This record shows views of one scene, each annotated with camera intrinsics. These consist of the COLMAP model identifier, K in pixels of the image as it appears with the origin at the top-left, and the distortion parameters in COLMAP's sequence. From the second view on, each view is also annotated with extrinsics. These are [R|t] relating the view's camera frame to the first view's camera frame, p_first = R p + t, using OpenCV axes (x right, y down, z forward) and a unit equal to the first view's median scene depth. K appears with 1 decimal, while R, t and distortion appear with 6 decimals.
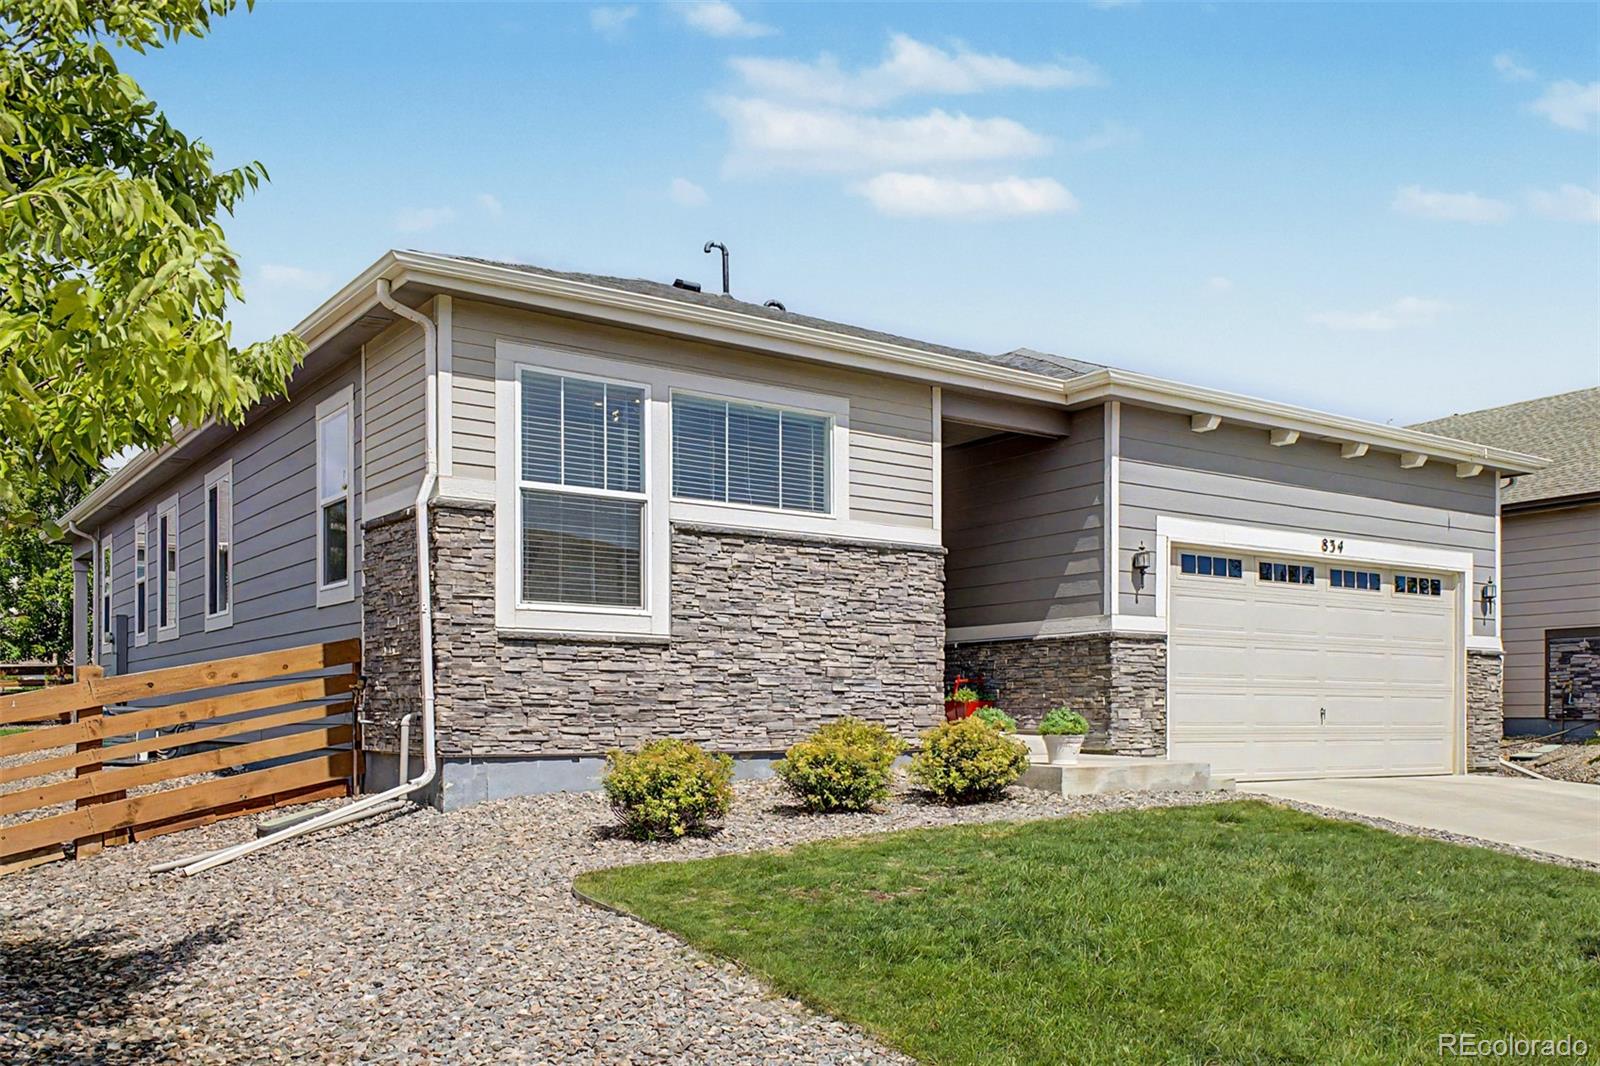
lens RADIAL K [[1096.2, 0, 784.0], [0, 1096.2, 524.9], [0, 0, 1]] dist [-0.010457, -0.002893]
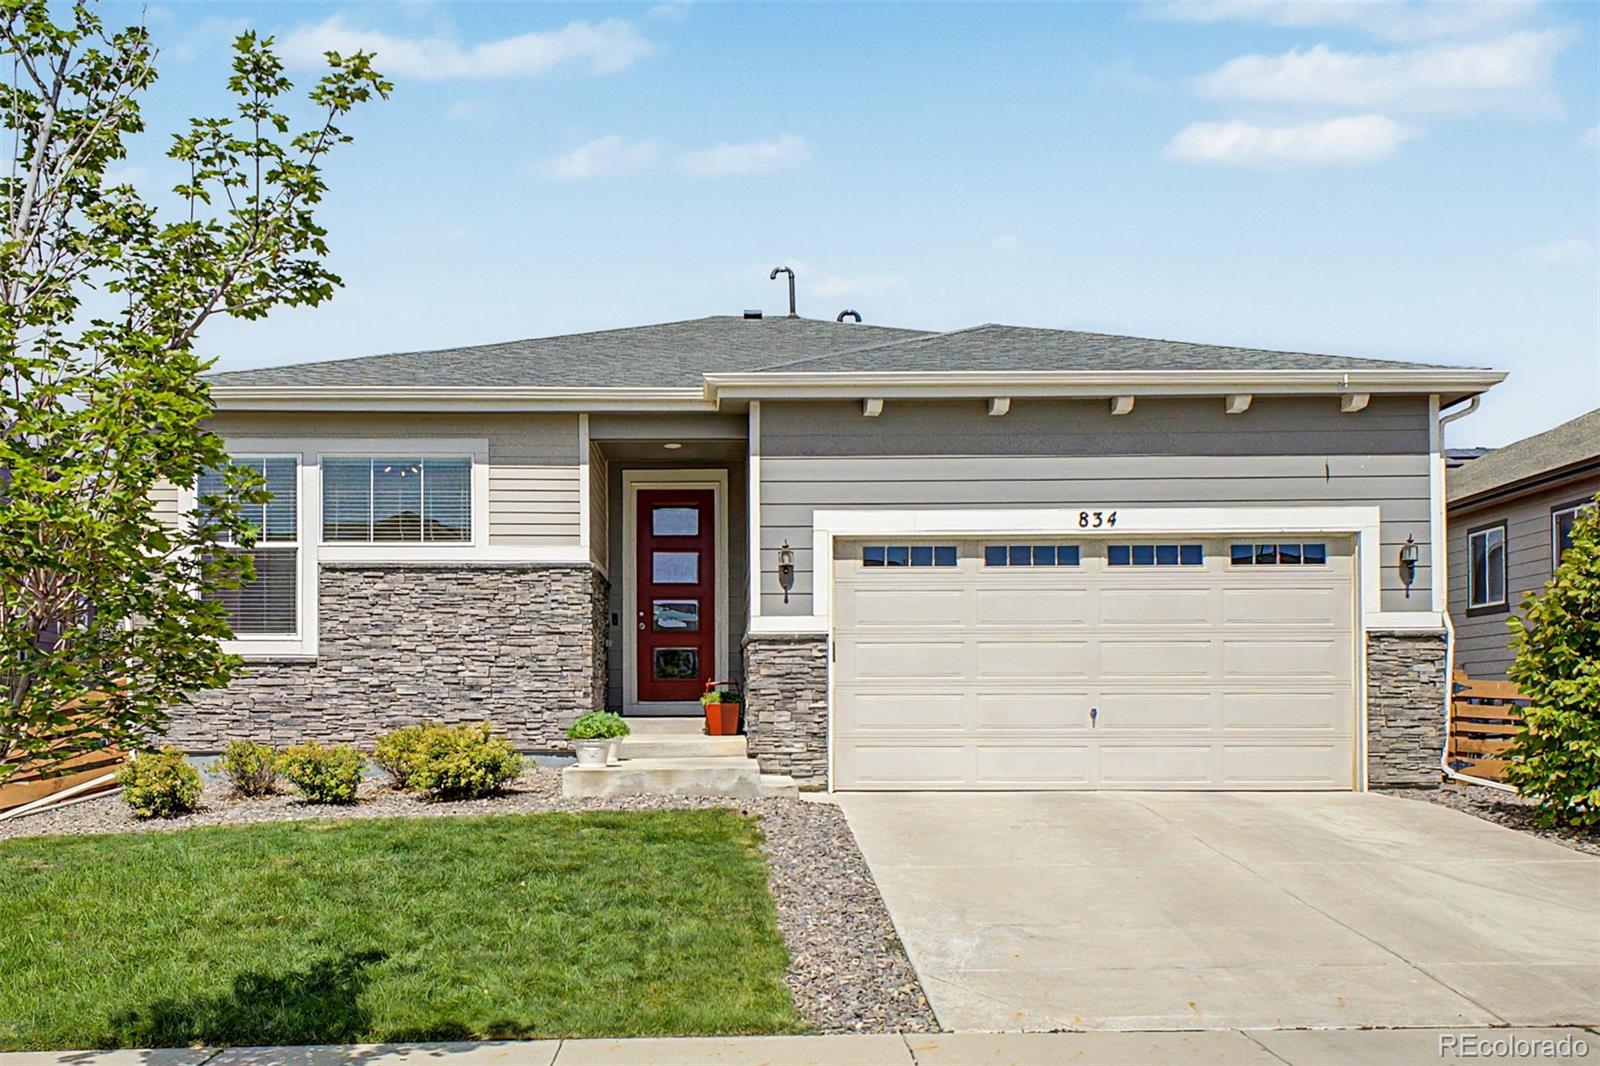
lens RADIAL K [[1020.4, 0, 760.9], [0, 1020.4, 528.2], [0, 0, 1]] dist [-0.007996, 0.000968]
pose [[0.878182, -0.089033, -0.469968, 0.792565], [0.088125, 0.995821, -0.023982, 0.027056], [0.470139, -0.020355, 0.882358, 0.205313]]
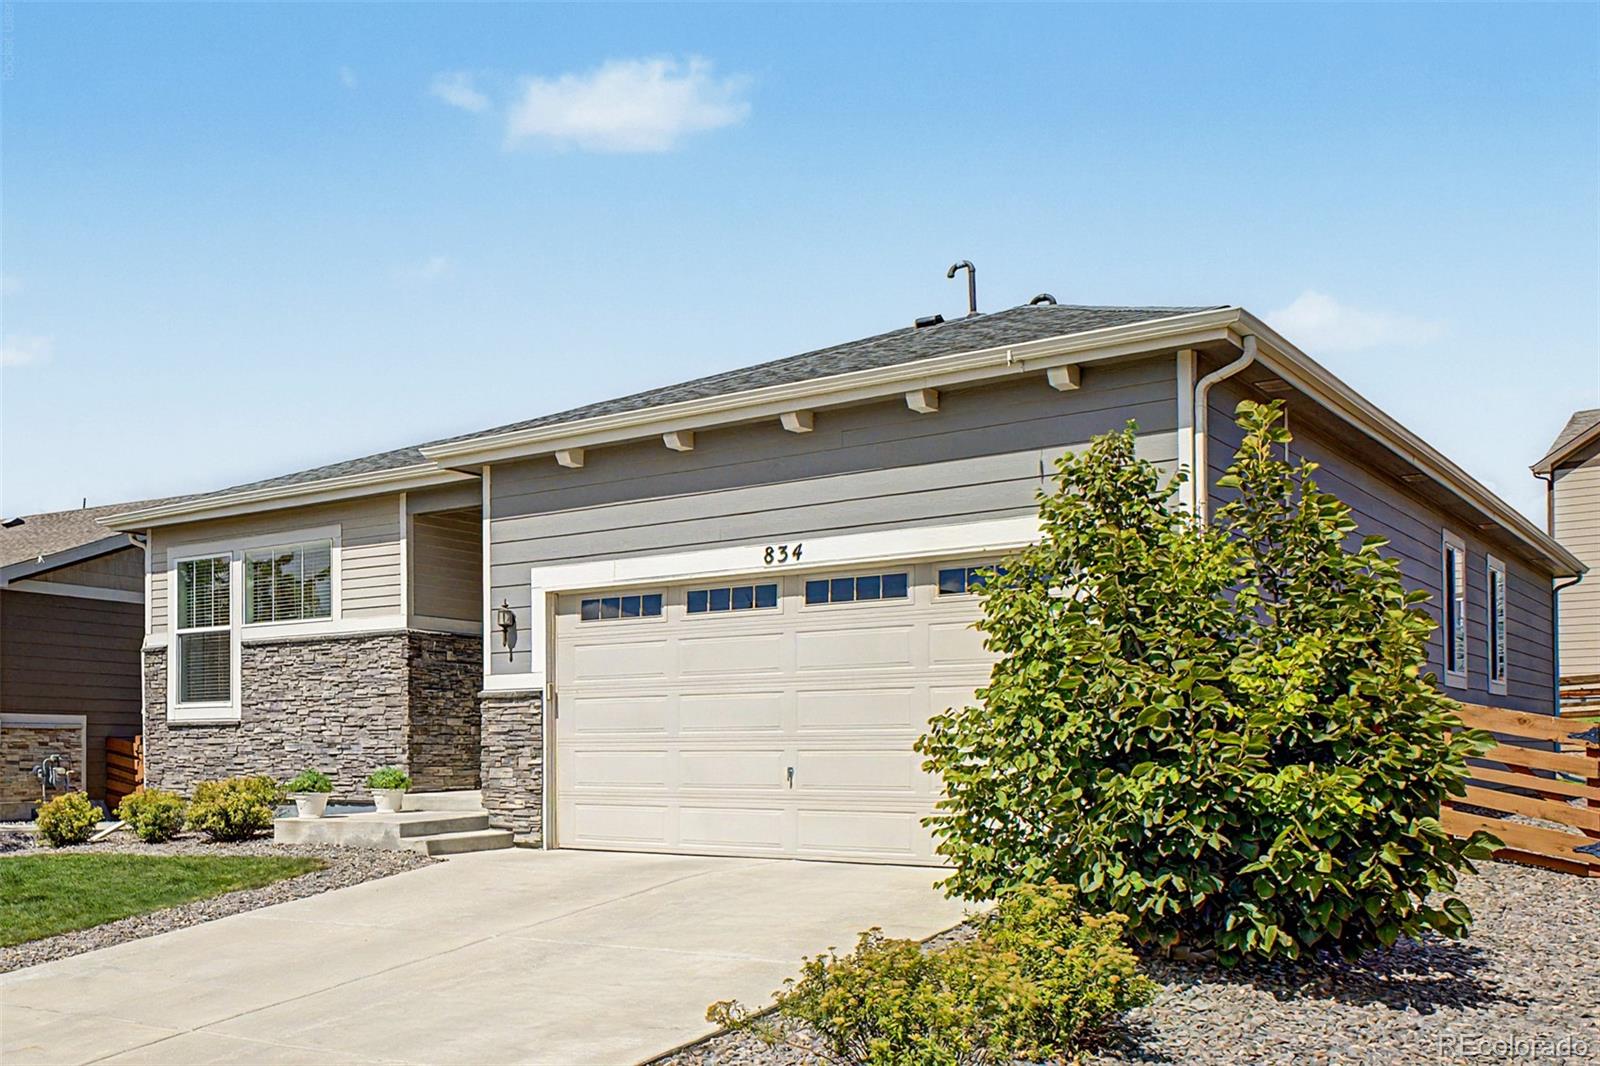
lens RADIAL K [[1096.2, 0, 784.3], [0, 1096.2, 536.0], [0, 0, 1]] dist [-0.010457, -0.002893]
pose [[0.564023, -0.162732, -0.809565, 1.385046], [0.154527, 0.983871, -0.090110, 0.093951], [0.811171, -0.074276, 0.580073, 0.681058]]
